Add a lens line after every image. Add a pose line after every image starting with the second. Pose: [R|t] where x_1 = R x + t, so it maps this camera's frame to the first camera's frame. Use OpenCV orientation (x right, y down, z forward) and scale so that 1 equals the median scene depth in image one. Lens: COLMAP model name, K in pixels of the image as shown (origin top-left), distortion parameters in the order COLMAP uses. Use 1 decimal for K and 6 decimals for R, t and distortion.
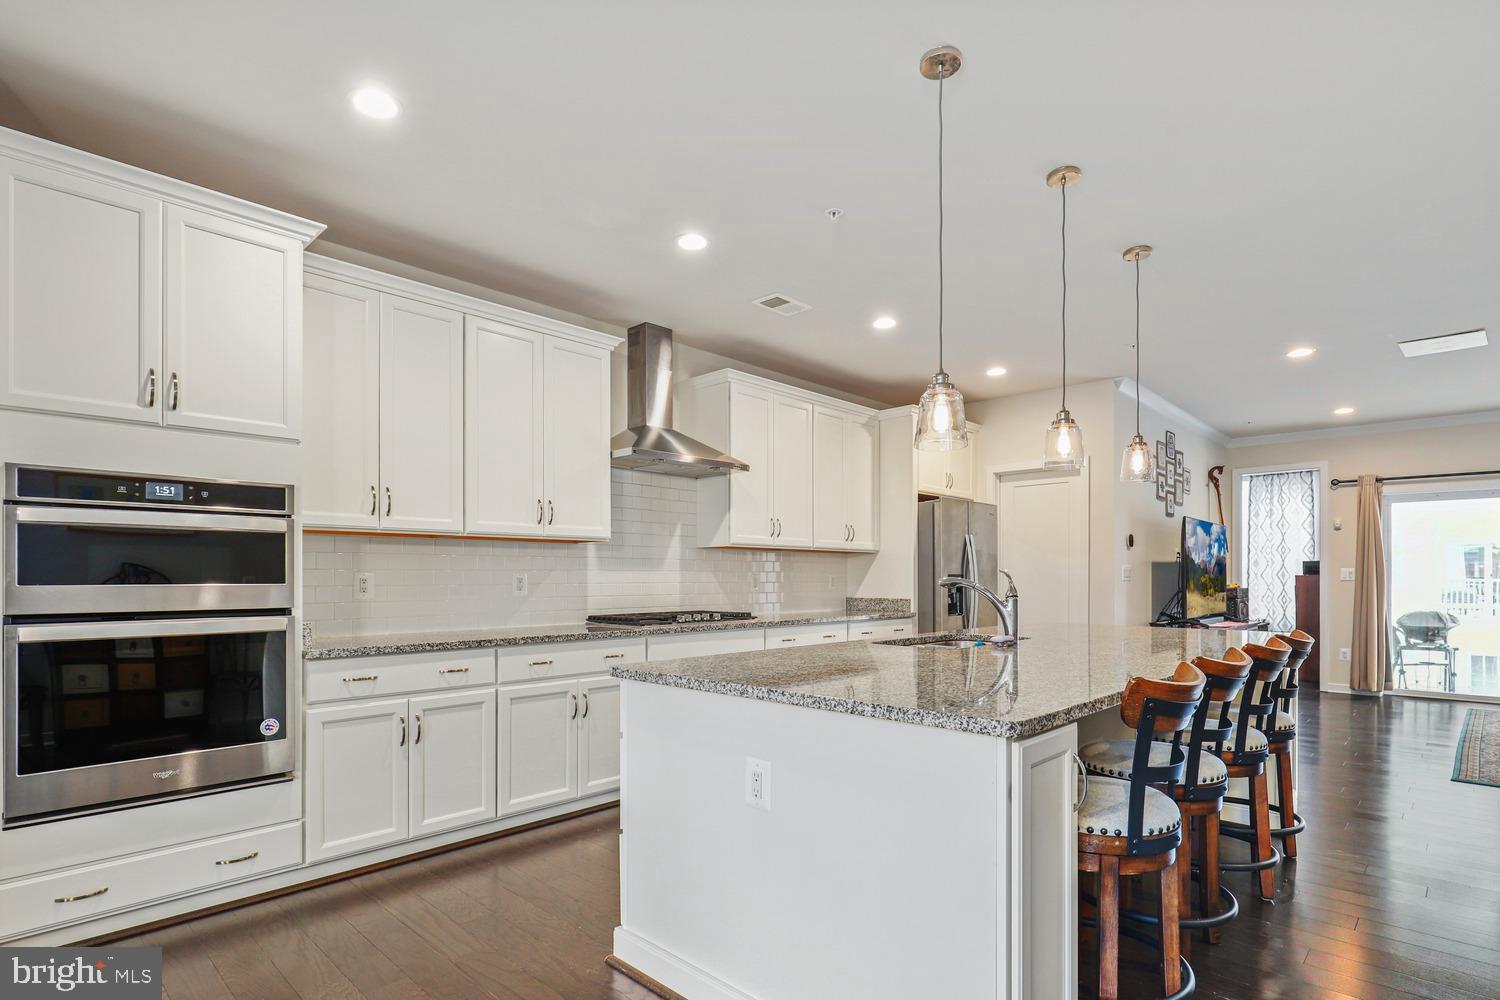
lens RADIAL K [[762.4, 0, 769.8], [0, 762.4, 565.0], [0, 0, 1]] dist [0.002463, -0.000963]
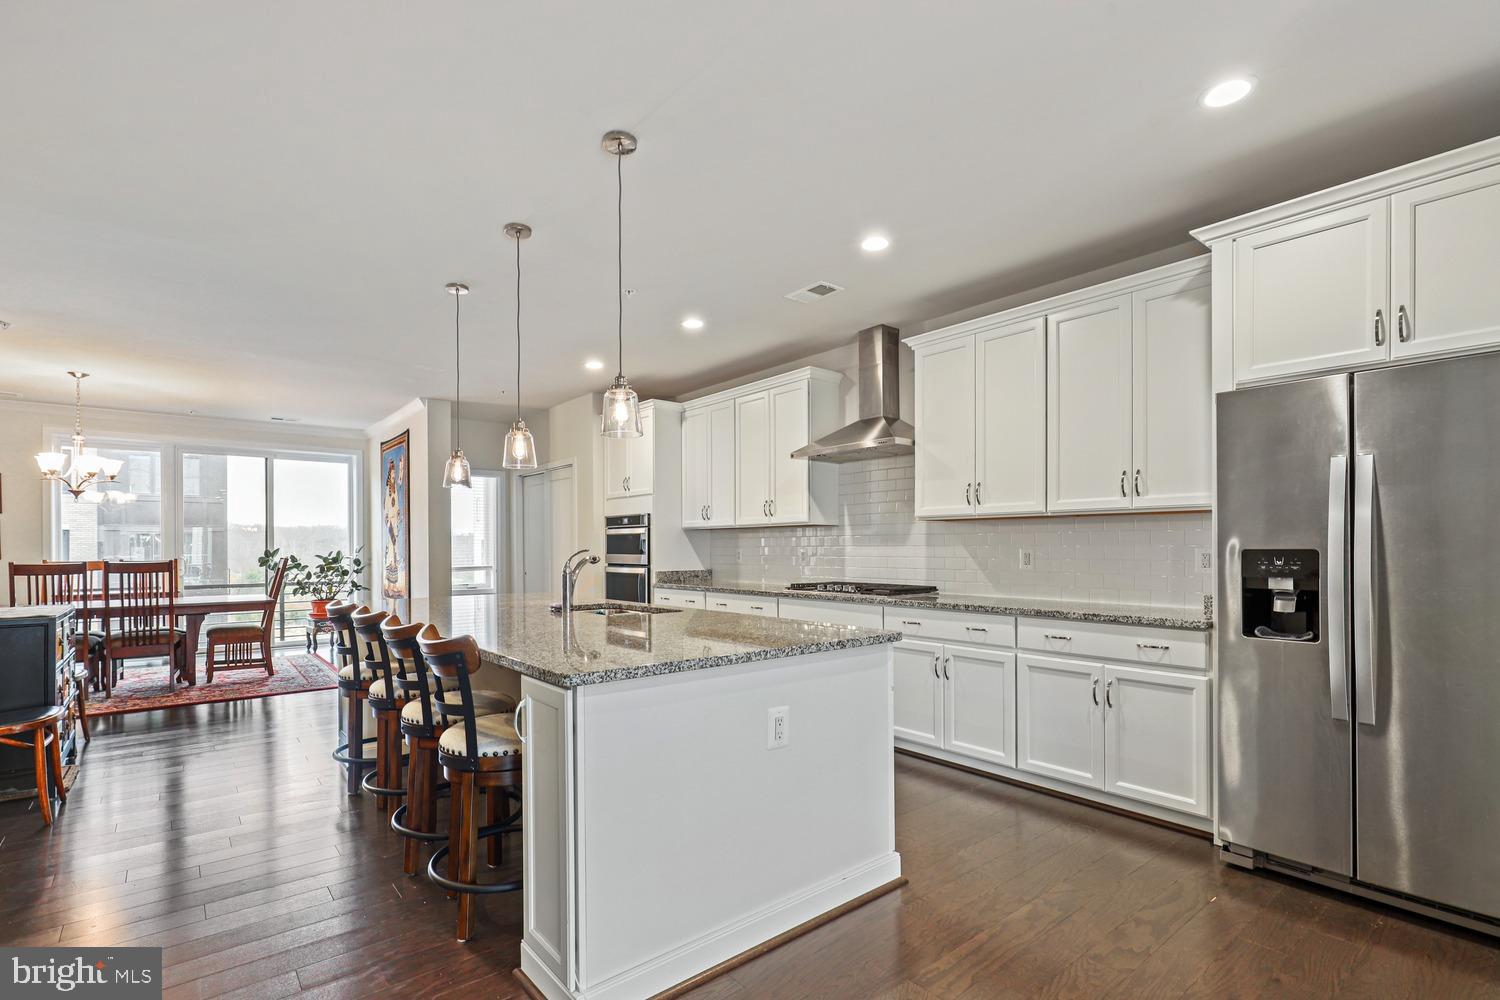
lens RADIAL K [[706.4, 0, 749.8], [0, 706.4, 545.2], [0, 0, 1]] dist [-0.003833, -0.000091]
pose [[-0.134062, -0.009409, -0.990928, 0.945224], [0.013212, 0.999849, -0.011281, 0.015565], [0.990885, -0.014605, -0.133918, 1.001976]]
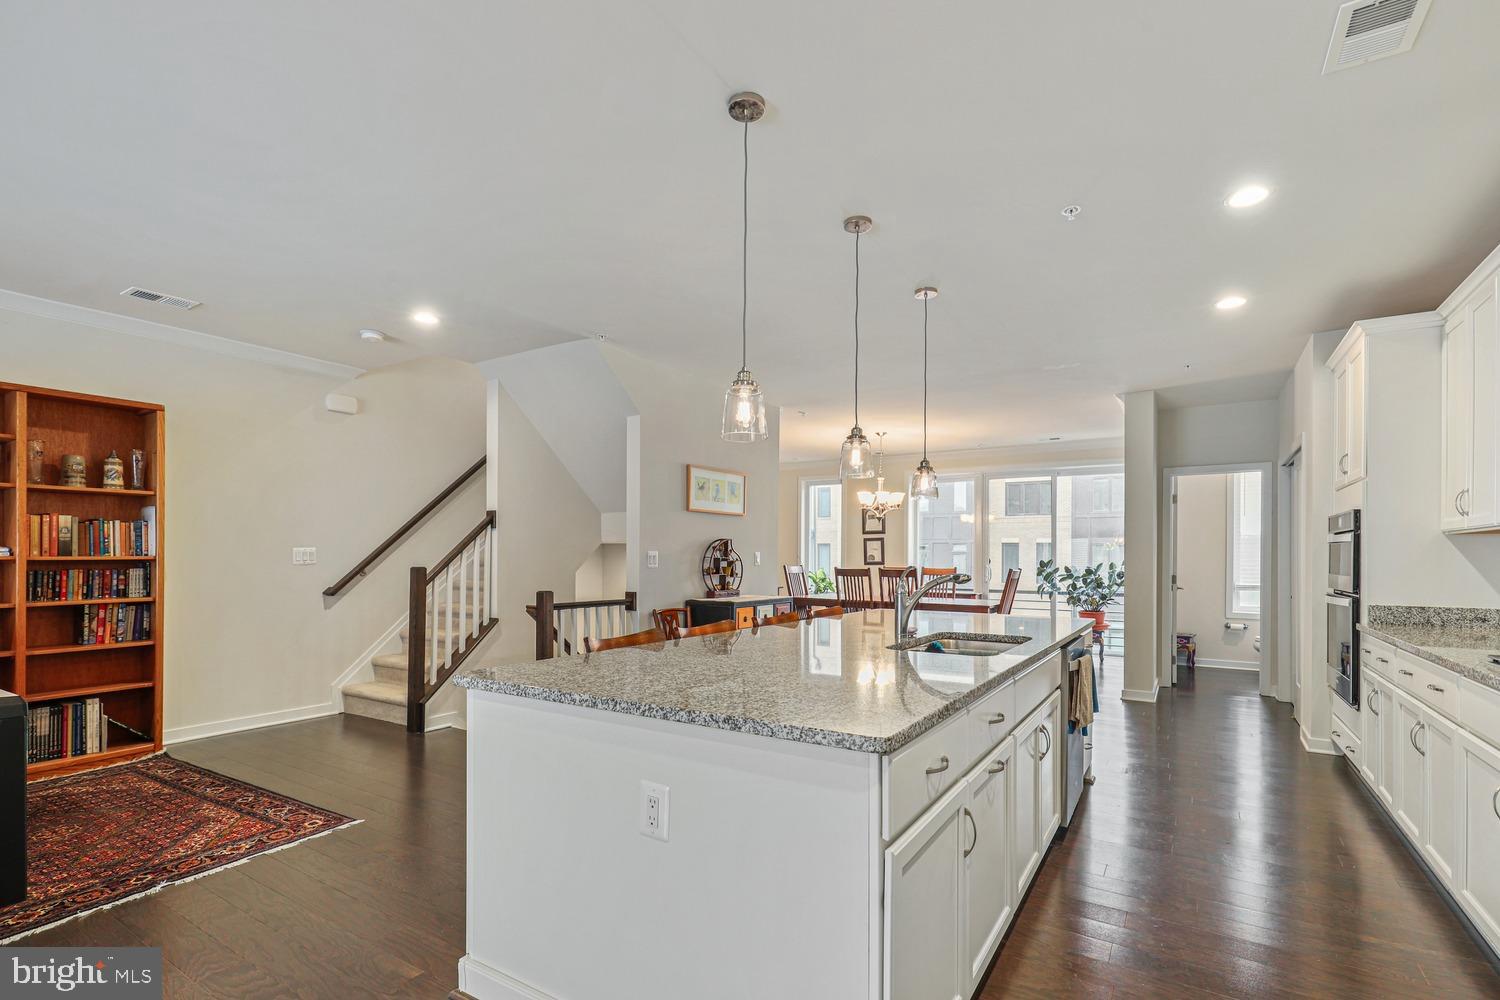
lens RADIAL K [[706.4, 0, 742.6], [0, 706.4, 553.1], [0, 0, 1]] dist [-0.003833, -0.000091]
pose [[-0.984804, -0.013308, -0.173160, 0.475023], [-0.010600, 0.999807, -0.016552, 0.009784], [0.173347, -0.014464, -0.984755, 1.323053]]
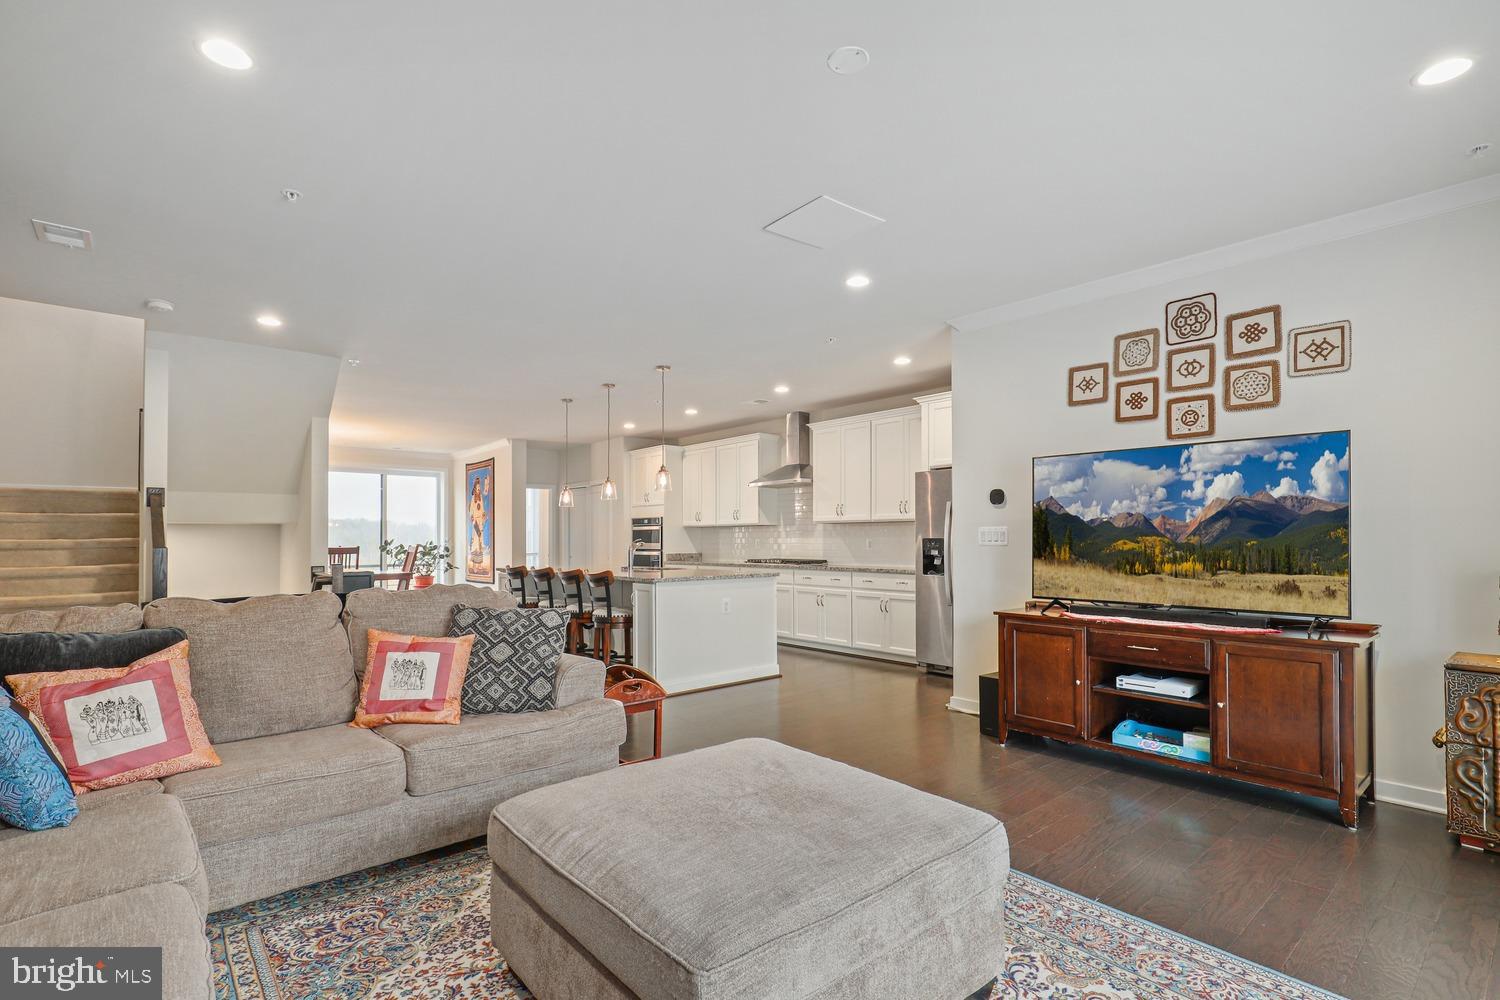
lens RADIAL K [[716.0, 0, 768.1], [0, 716.0, 529.6], [0, 0, 1]] dist [-0.005492, -0.000527]
pose [[-0.097340, -0.020901, -0.995032, 1.763259], [0.012815, 0.999670, -0.022252, 0.027759], [0.995169, -0.014918, -0.097041, 1.161556]]
